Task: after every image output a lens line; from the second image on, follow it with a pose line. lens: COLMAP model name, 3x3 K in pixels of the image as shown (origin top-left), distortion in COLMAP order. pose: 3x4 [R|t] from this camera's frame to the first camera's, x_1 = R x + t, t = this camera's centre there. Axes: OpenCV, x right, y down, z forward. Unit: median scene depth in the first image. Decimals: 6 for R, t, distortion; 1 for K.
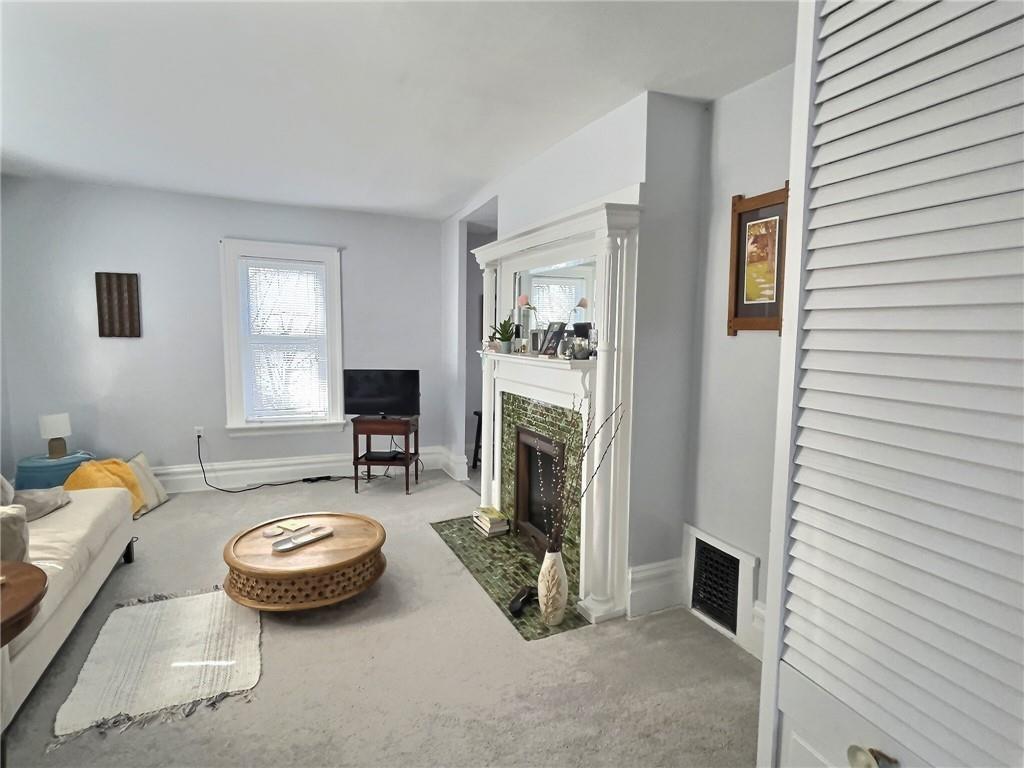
lens RADIAL K [[537.0, 0, 512.0], [0, 537.0, 384.0], [0, 0, 1]] dist [0.000791, 0.000058]
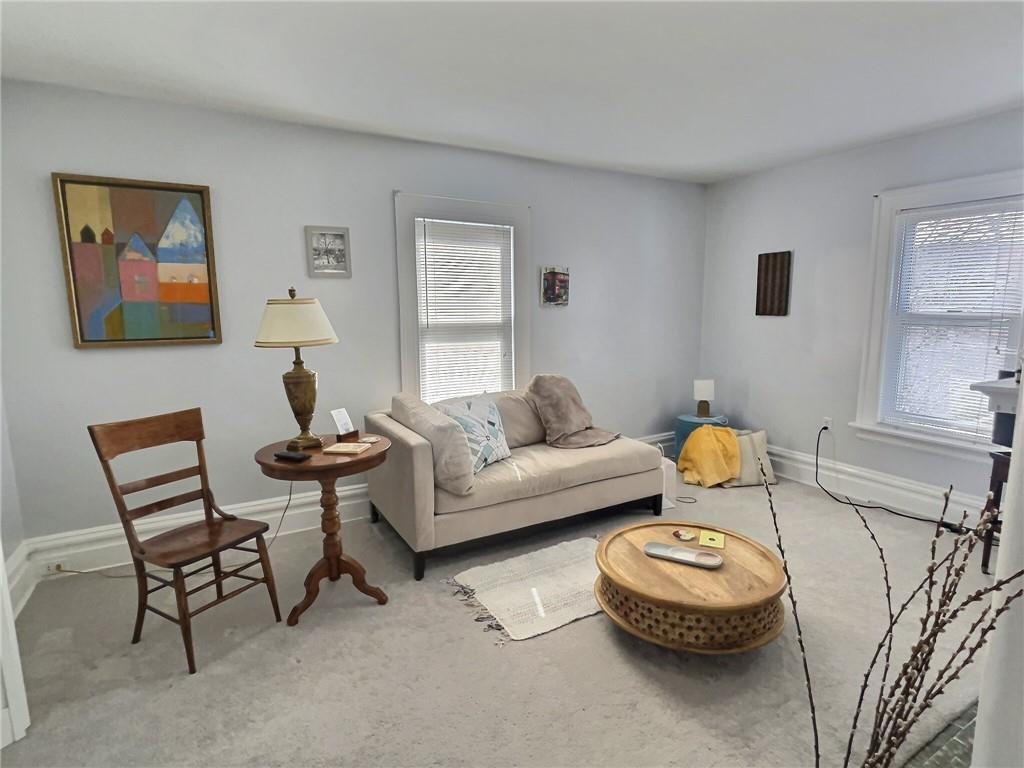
lens RADIAL K [[533.2, 0, 512.0], [0, 533.2, 384.0], [0, 0, 1]] dist [-0.001703, 0.000035]
pose [[0.090362, 0.129301, -0.987480, 0.282092], [-0.093184, 0.988284, 0.120879, -0.039582], [0.991540, 0.081094, 0.101352, 0.470100]]
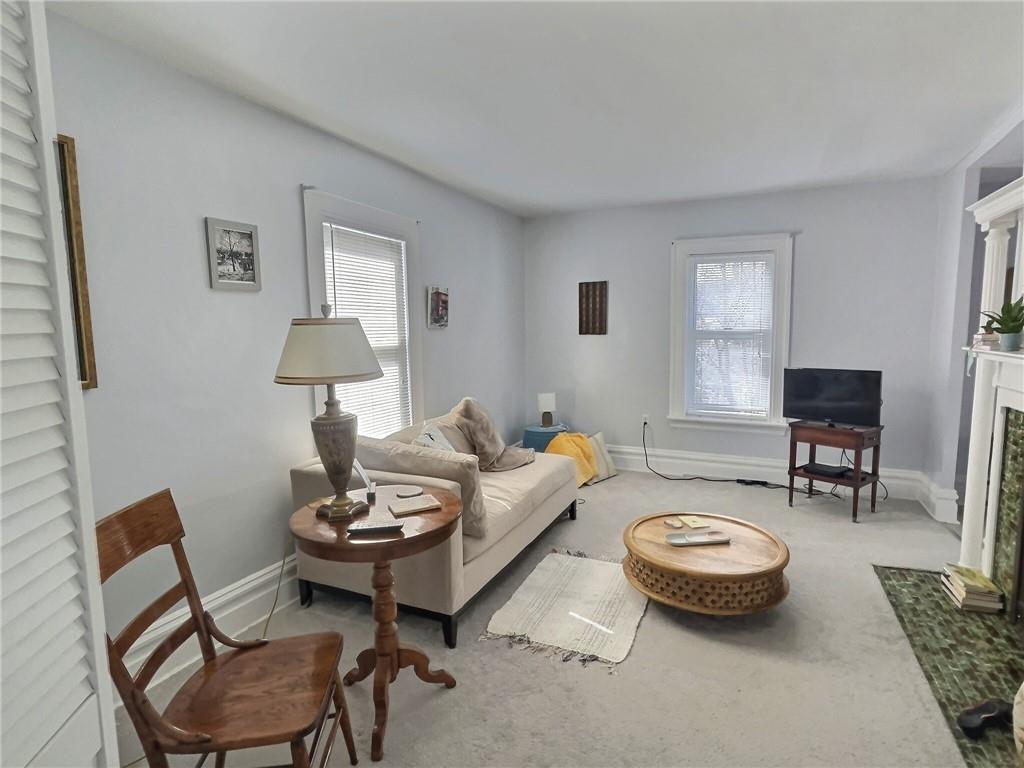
lens RADIAL K [[537.0, 0, 512.0], [0, 537.0, 384.0], [0, 0, 1]] dist [0.000791, 0.000058]
pose [[0.656084, 0.057799, -0.752471, 0.080968], [-0.052994, 0.998130, 0.030464, -0.002856], [0.752825, 0.019890, 0.657920, 0.073781]]
